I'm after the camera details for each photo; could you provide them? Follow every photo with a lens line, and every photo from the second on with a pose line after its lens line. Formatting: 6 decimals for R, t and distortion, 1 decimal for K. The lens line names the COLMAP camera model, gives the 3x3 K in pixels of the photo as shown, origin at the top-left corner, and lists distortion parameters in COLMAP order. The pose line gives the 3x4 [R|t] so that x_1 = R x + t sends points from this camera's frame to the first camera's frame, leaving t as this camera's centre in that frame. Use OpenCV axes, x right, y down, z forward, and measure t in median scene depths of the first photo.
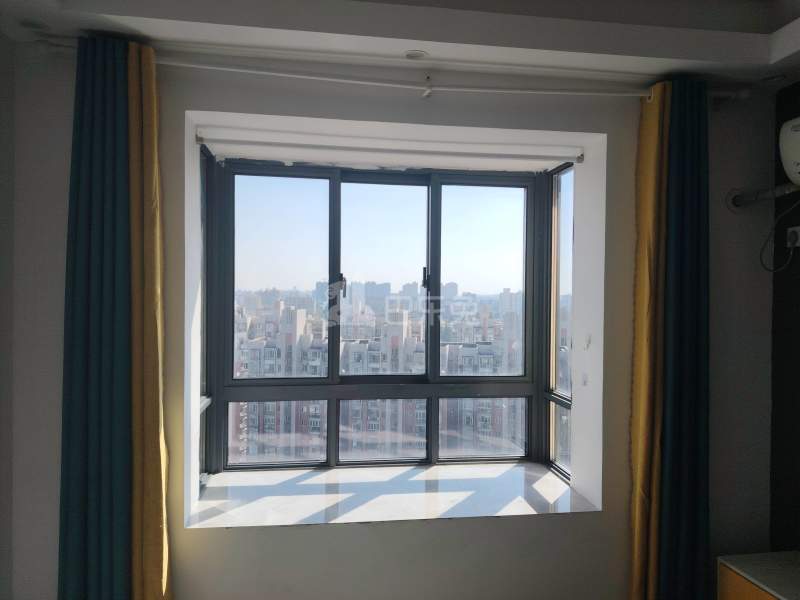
lens RADIAL K [[565.6, 0, 385.2], [0, 565.6, 286.3], [0, 0, 1]] dist [-0.015438, -0.010904]
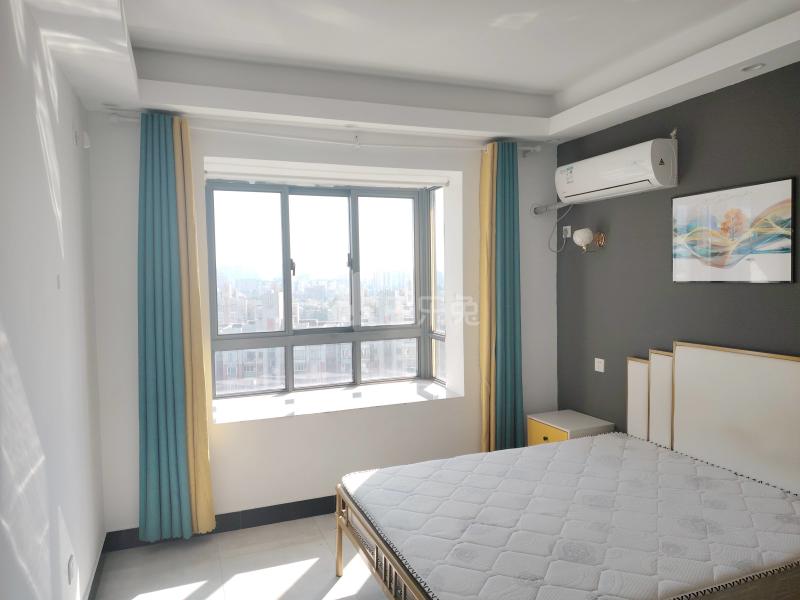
lens RADIAL K [[565.6, 0, 400.0], [0, 565.6, 299.5], [0, 0, 1]] dist [-0.015438, -0.010904]
pose [[0.970297, -0.041455, 0.238340, -0.160323], [0.026904, 0.997588, 0.063984, -0.003940], [-0.240418, -0.055671, 0.969072, -0.480134]]
